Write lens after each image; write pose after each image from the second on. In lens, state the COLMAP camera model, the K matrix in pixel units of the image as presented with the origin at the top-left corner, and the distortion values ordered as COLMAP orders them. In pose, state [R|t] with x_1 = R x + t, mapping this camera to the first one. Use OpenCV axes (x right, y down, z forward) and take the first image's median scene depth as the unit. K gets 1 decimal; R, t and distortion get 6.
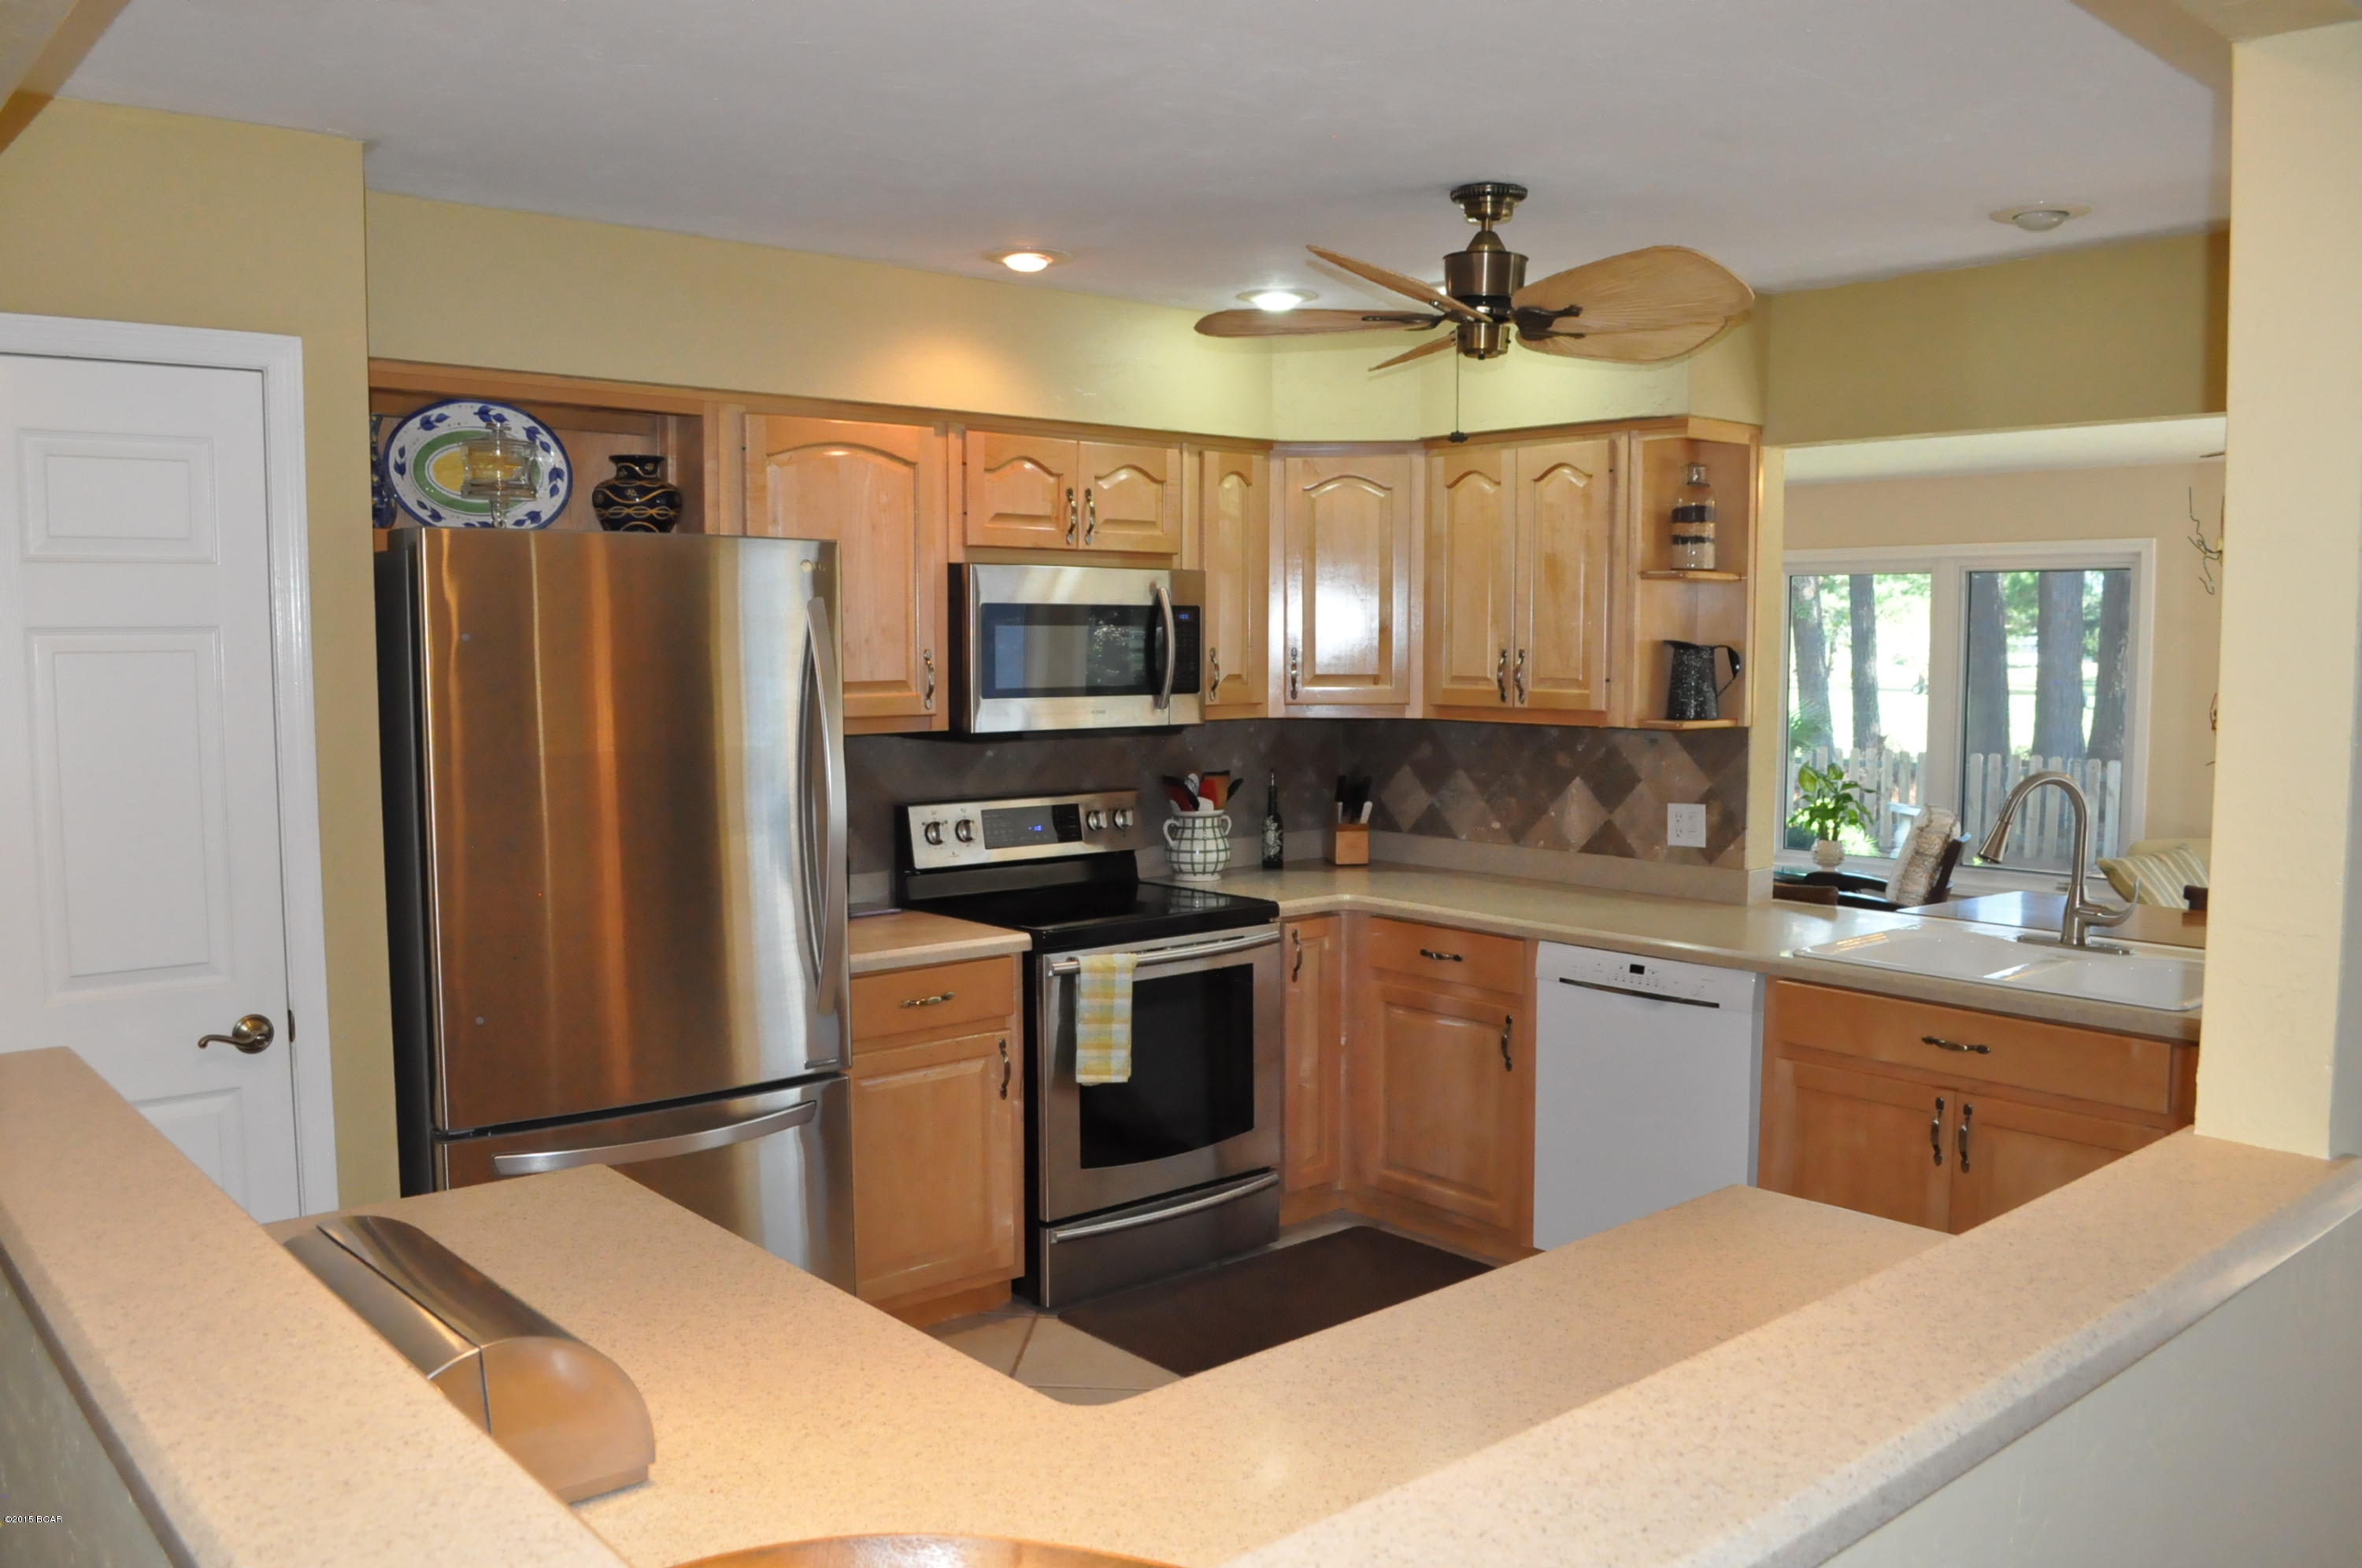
lens RADIAL K [[1870.3, 0, 1173.9], [0, 1870.3, 794.4], [0, 0, 1]] dist [-0.047091, -0.006151]
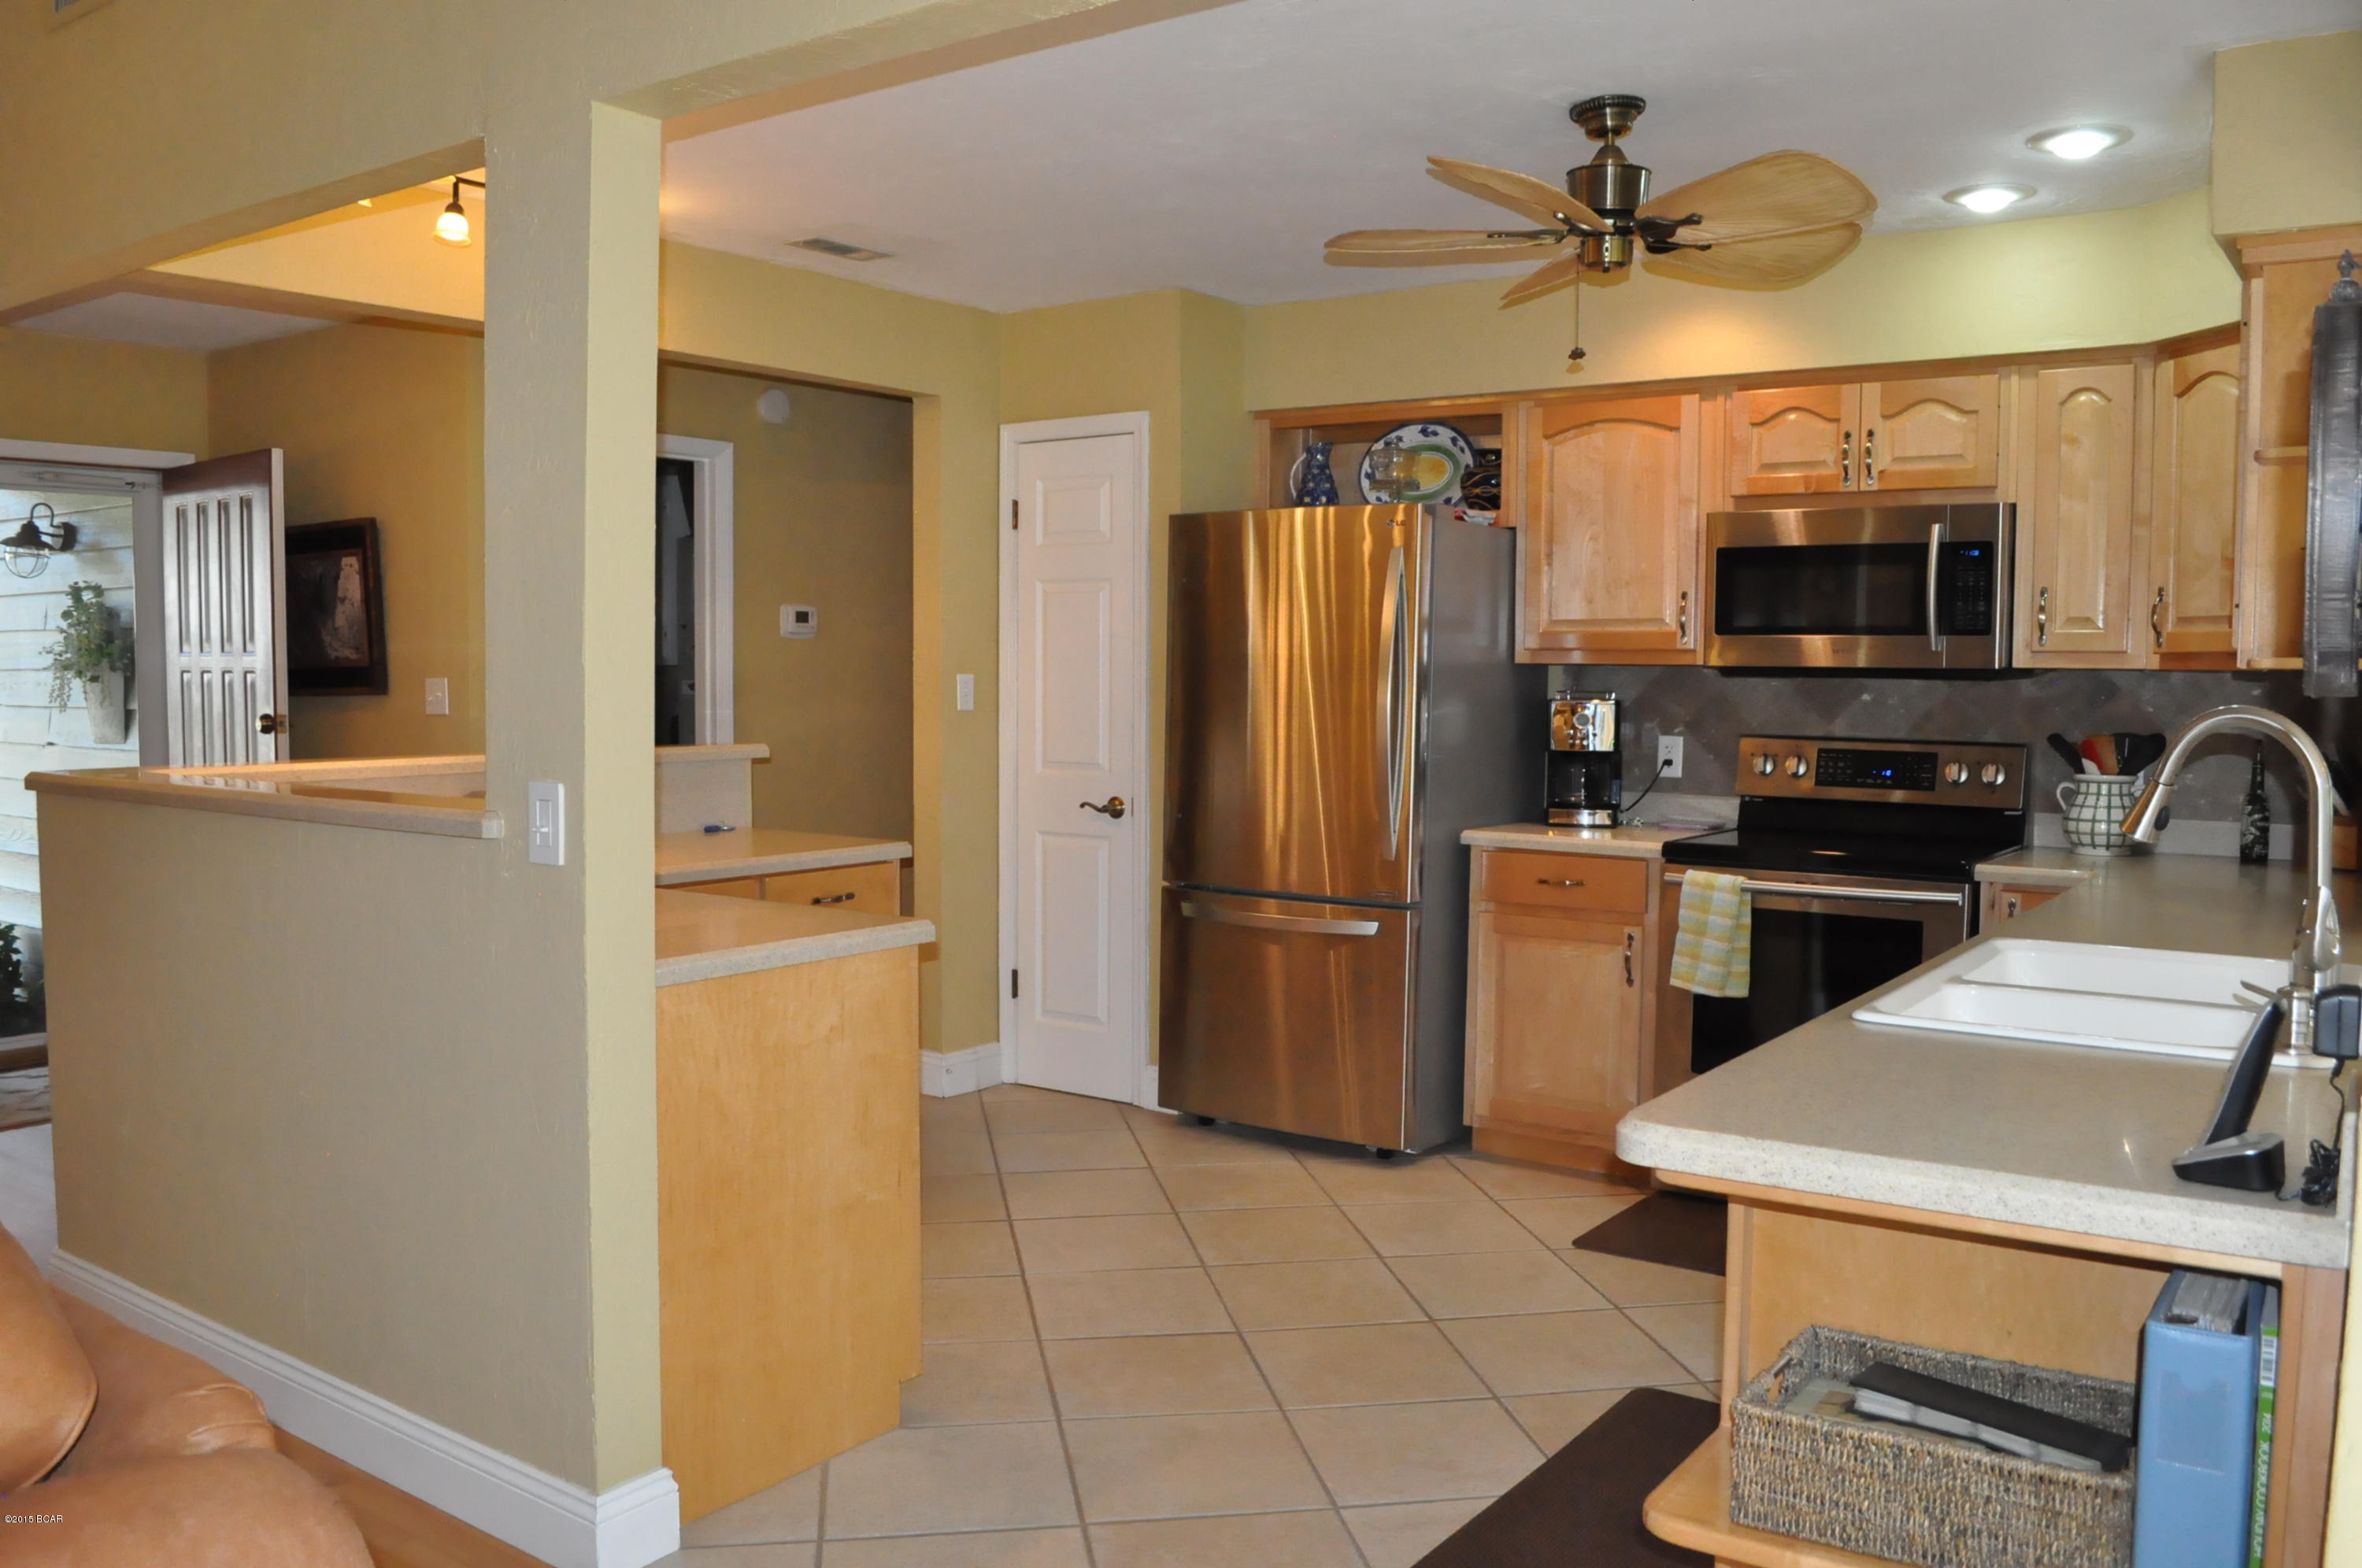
lens RADIAL K [[1870.3, 0, 1173.2], [0, 1870.3, 780.0], [0, 0, 1]] dist [-0.047091, -0.006151]
pose [[0.248330, 0.062654, -0.966647, 0.926782], [-0.091222, 0.994984, 0.041056, 0.018596], [0.964371, 0.077984, 0.252800, 0.446638]]
